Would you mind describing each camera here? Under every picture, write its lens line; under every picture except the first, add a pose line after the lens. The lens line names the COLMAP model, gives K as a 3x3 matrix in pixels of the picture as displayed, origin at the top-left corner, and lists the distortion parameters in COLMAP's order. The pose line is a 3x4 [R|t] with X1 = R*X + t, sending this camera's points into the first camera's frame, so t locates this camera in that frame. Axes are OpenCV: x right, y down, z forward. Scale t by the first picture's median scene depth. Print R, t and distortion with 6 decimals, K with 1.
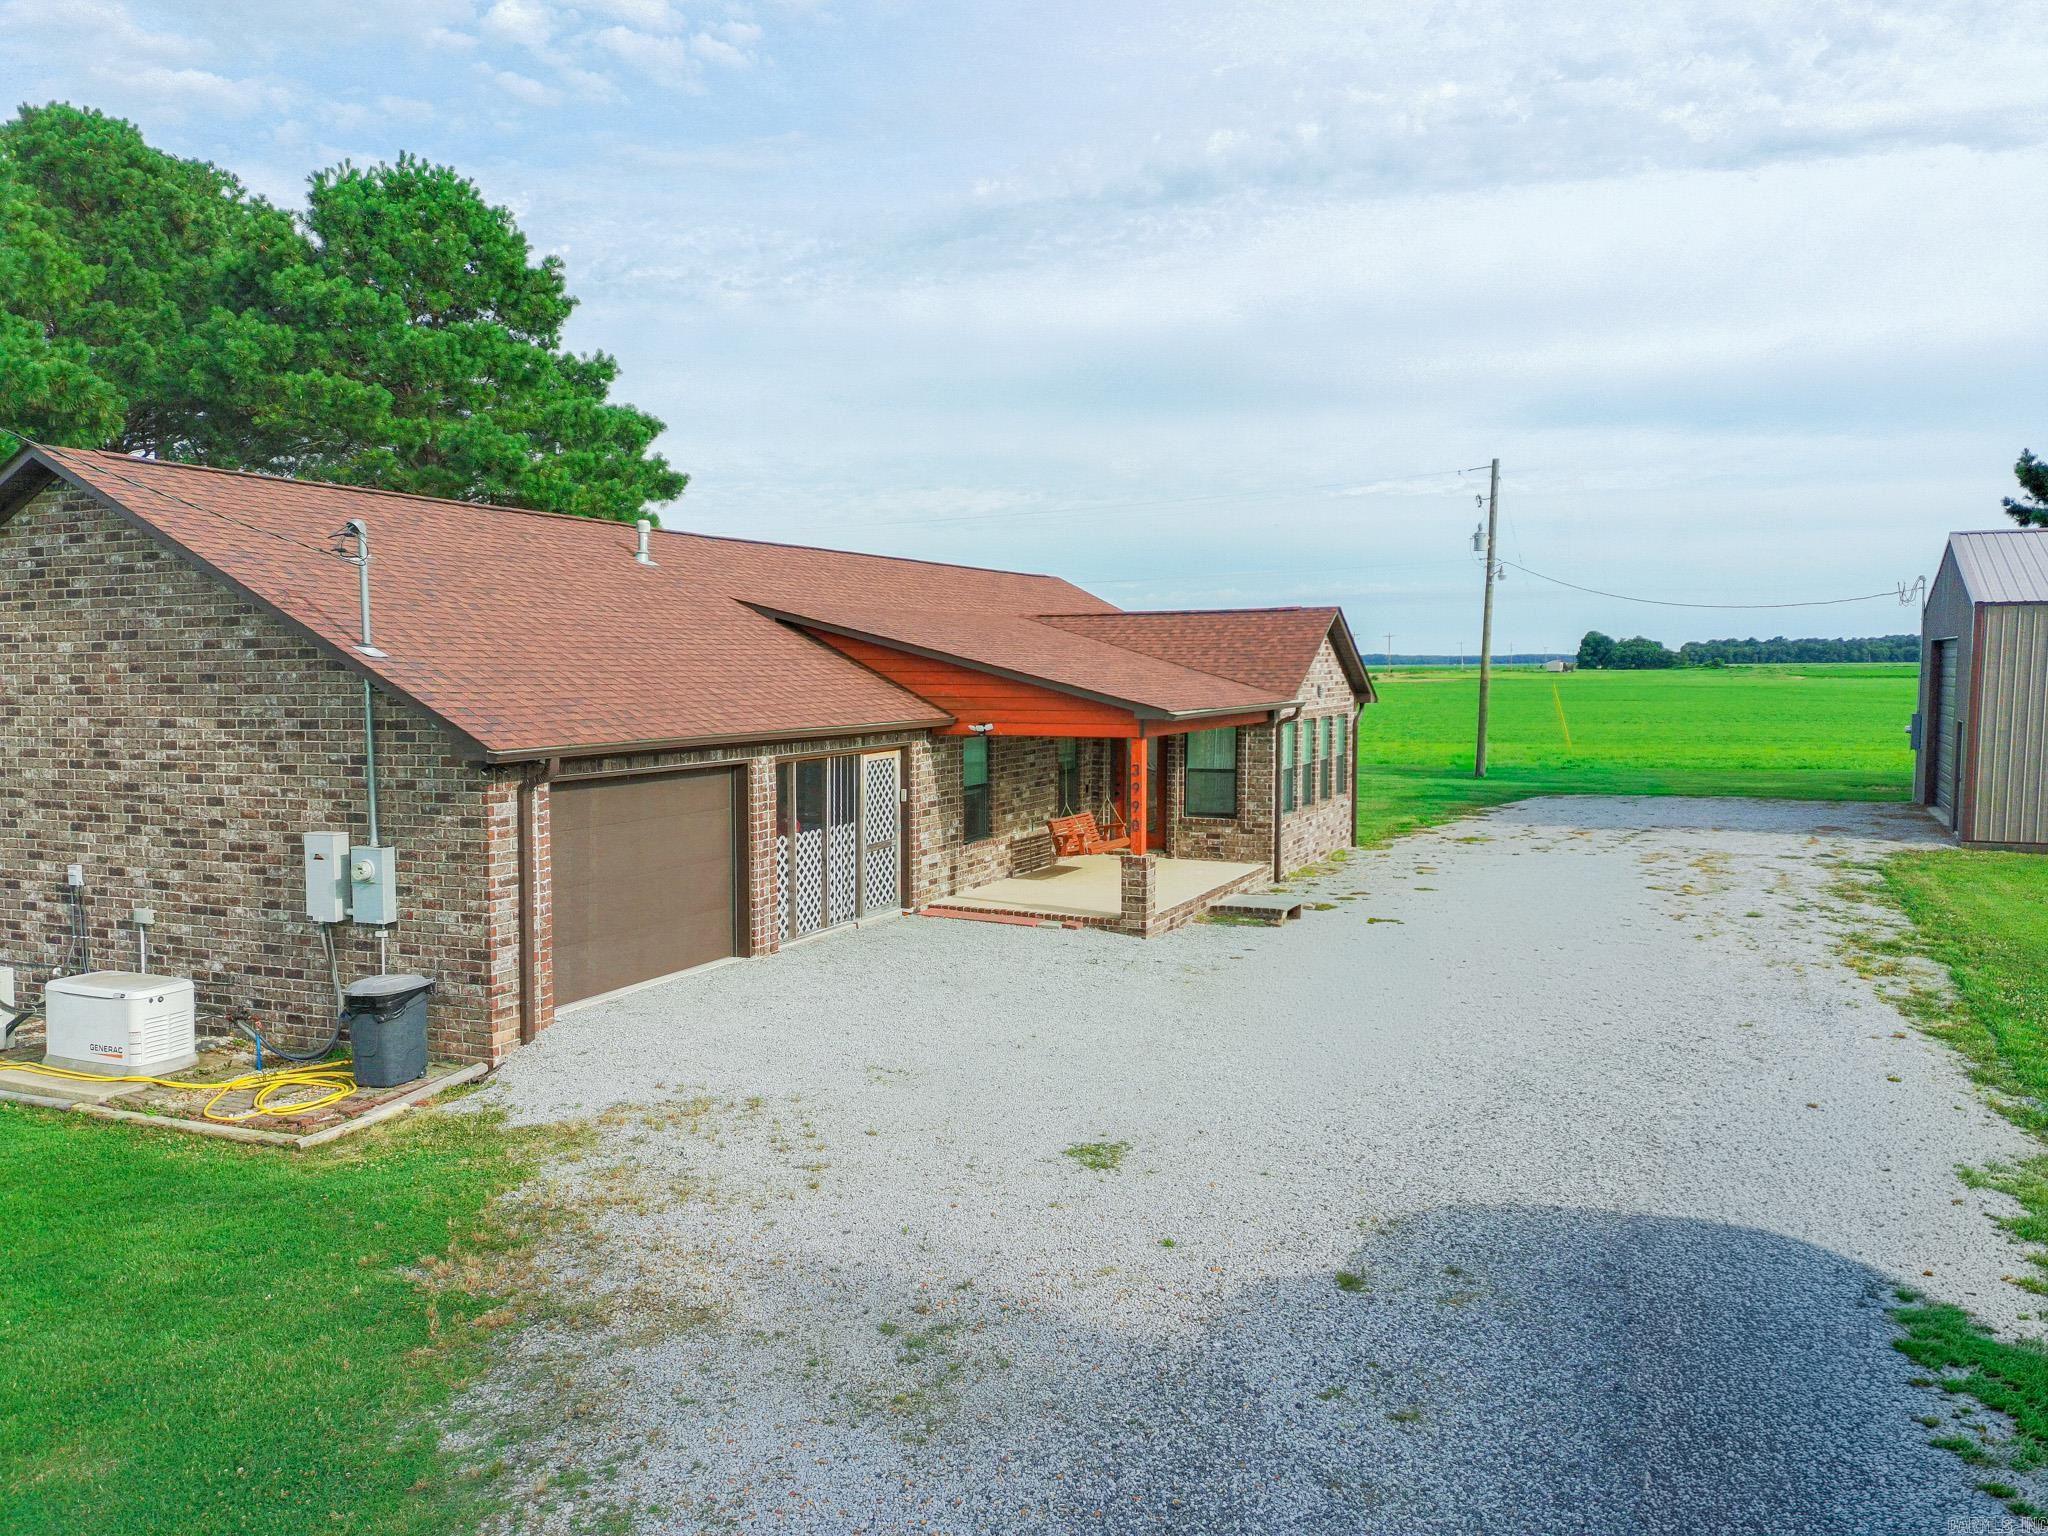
lens RADIAL K [[1509.8, 0, 1033.6], [0, 1509.8, 777.9], [0, 0, 1]] dist [0.086303, -0.075167]
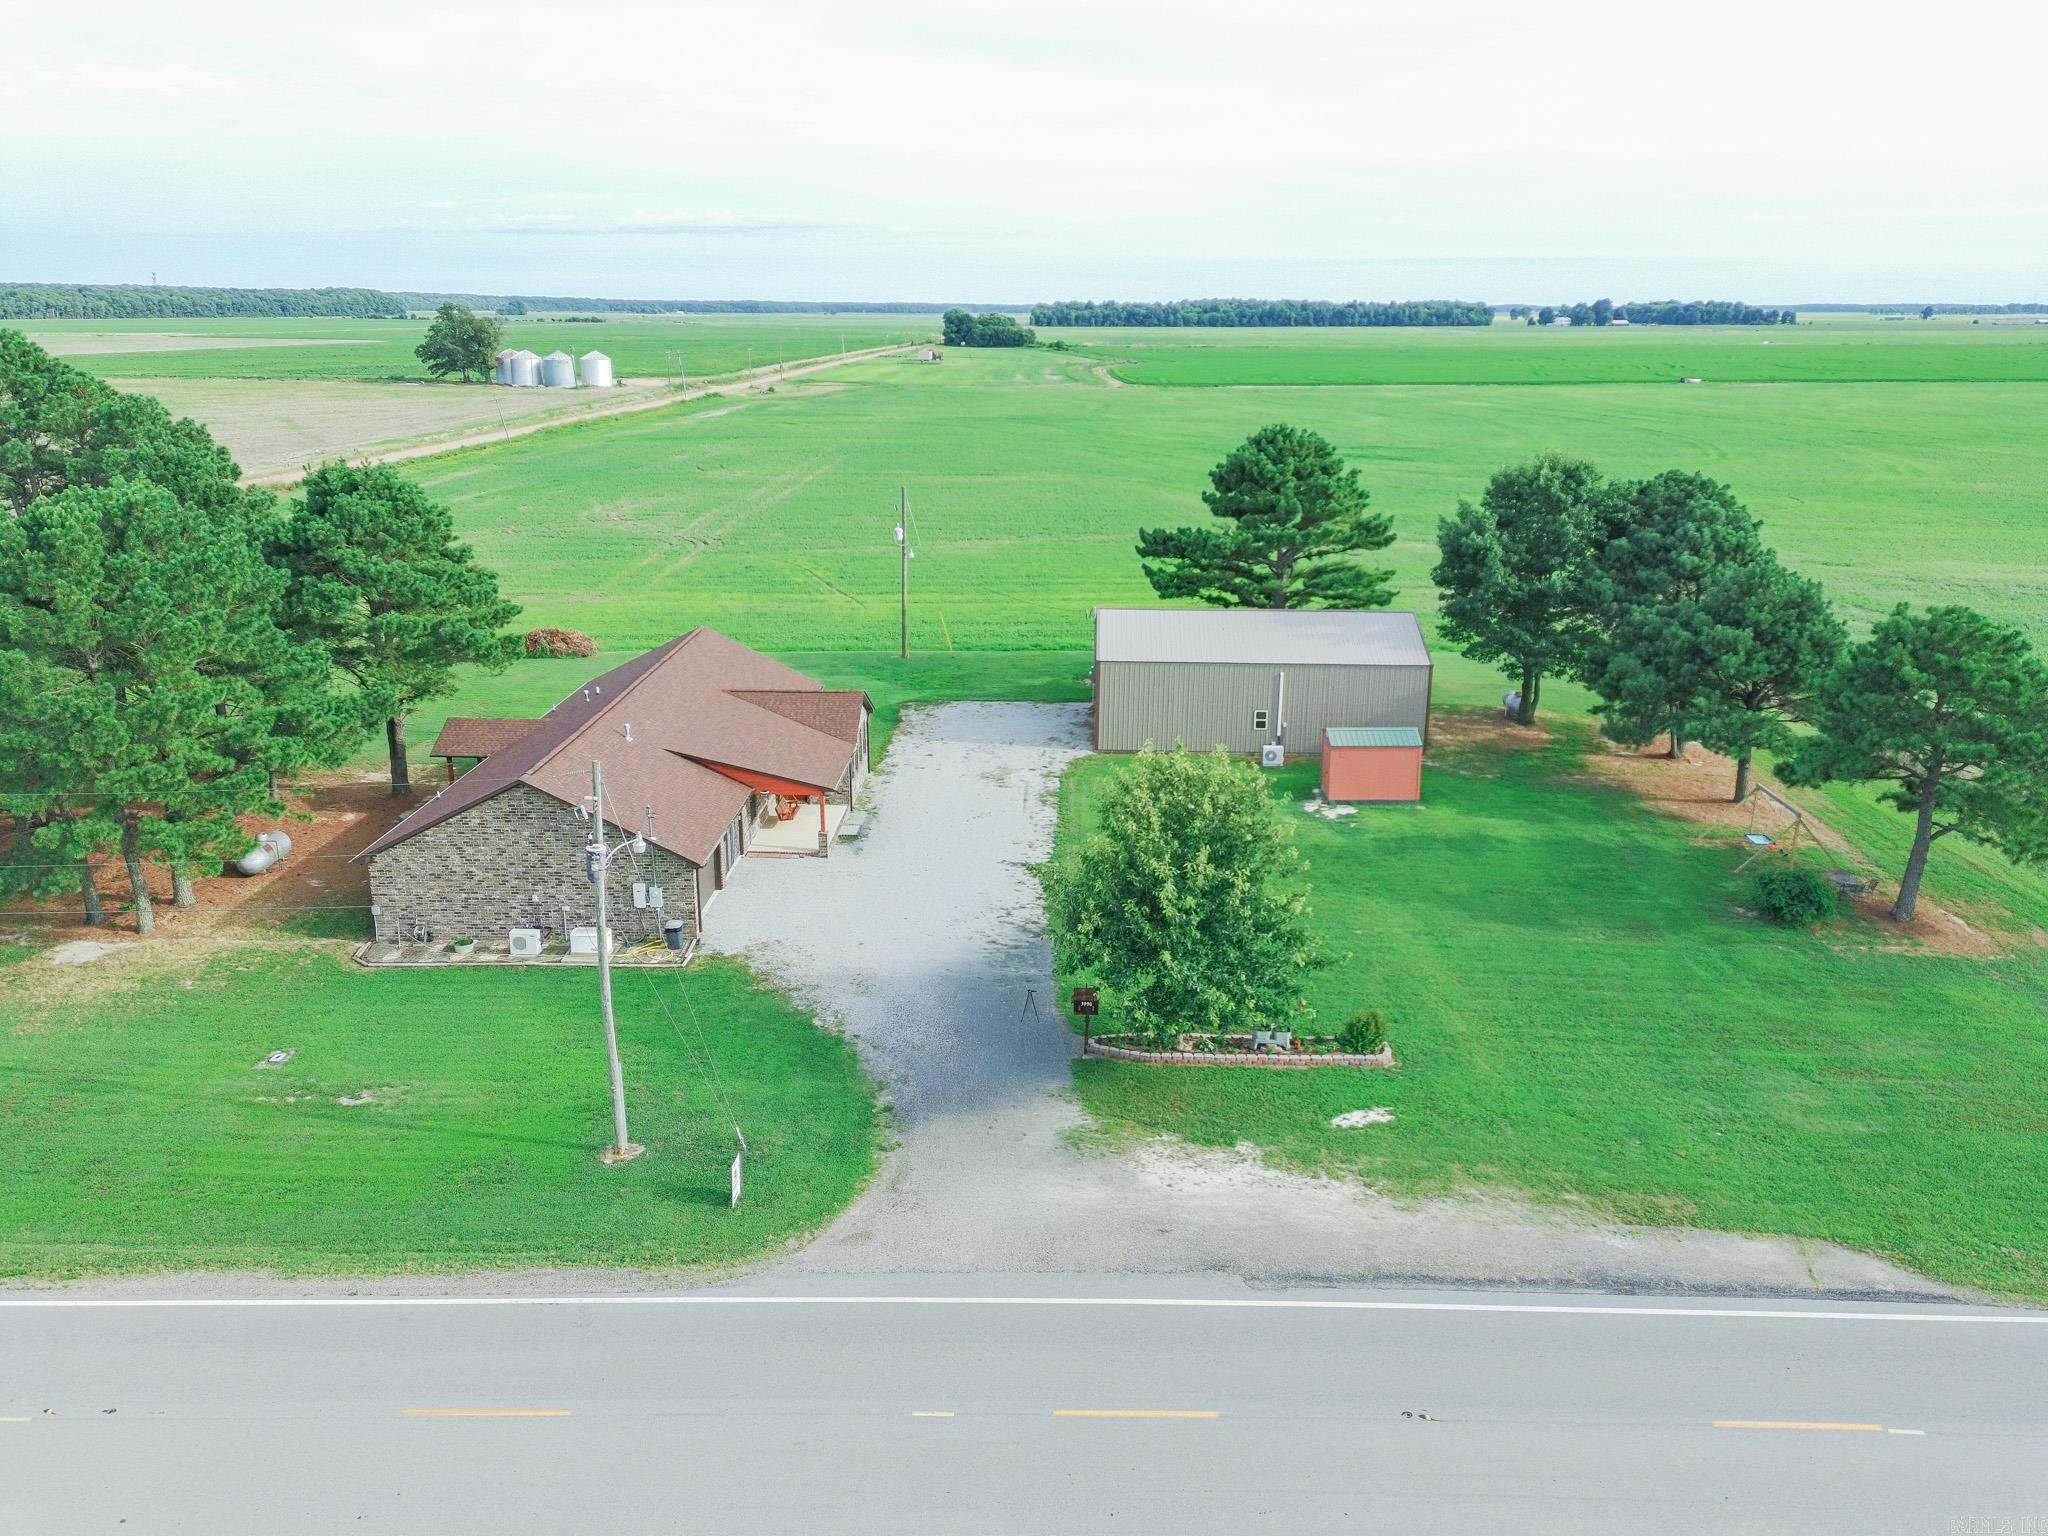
lens RADIAL K [[1493.6, 0, 1032.8], [0, 1493.6, 771.8], [0, 0, 1]] dist [0.083411, -0.074042]
pose [[0.921593, -0.105154, 0.373643, -0.748210], [0.019010, 0.973678, 0.227135, -0.847424], [-0.387692, -0.202223, 0.899334, -2.106727]]
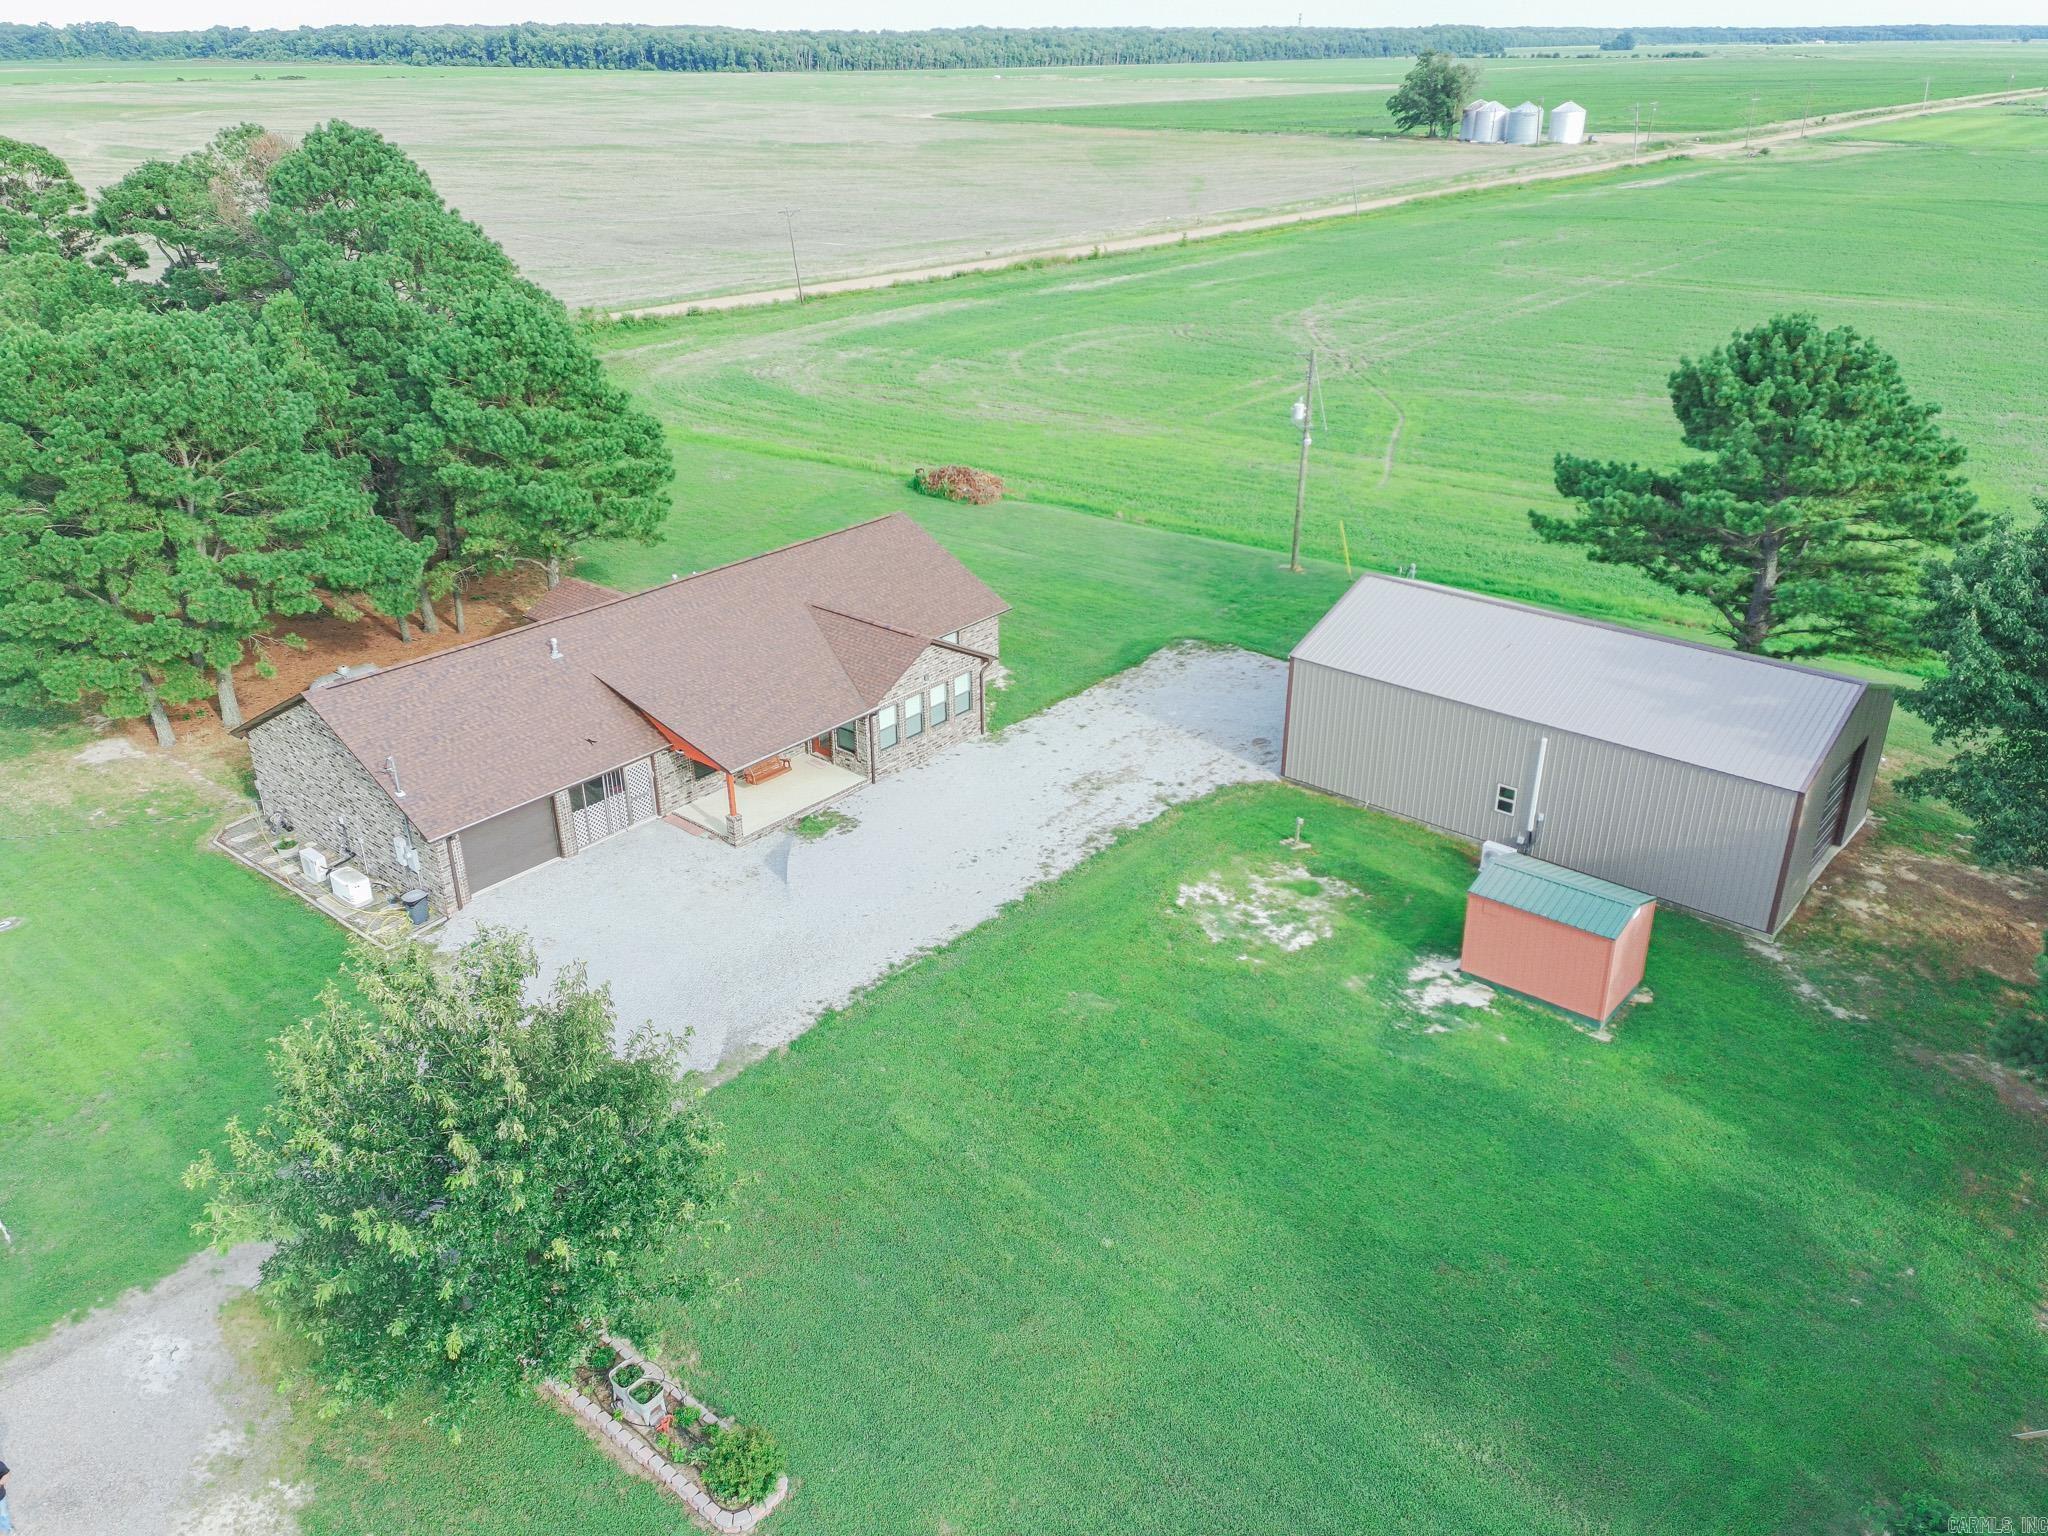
lens RADIAL K [[1493.6, 0, 1032.8], [0, 1493.6, 771.8], [0, 0, 1]] dist [0.083411, -0.074042]
pose [[0.965284, 0.116024, -0.234020, 1.257373], [-0.021570, 0.928281, 0.371254, -1.061194], [0.260311, -0.353318, 0.898557, -1.177830]]
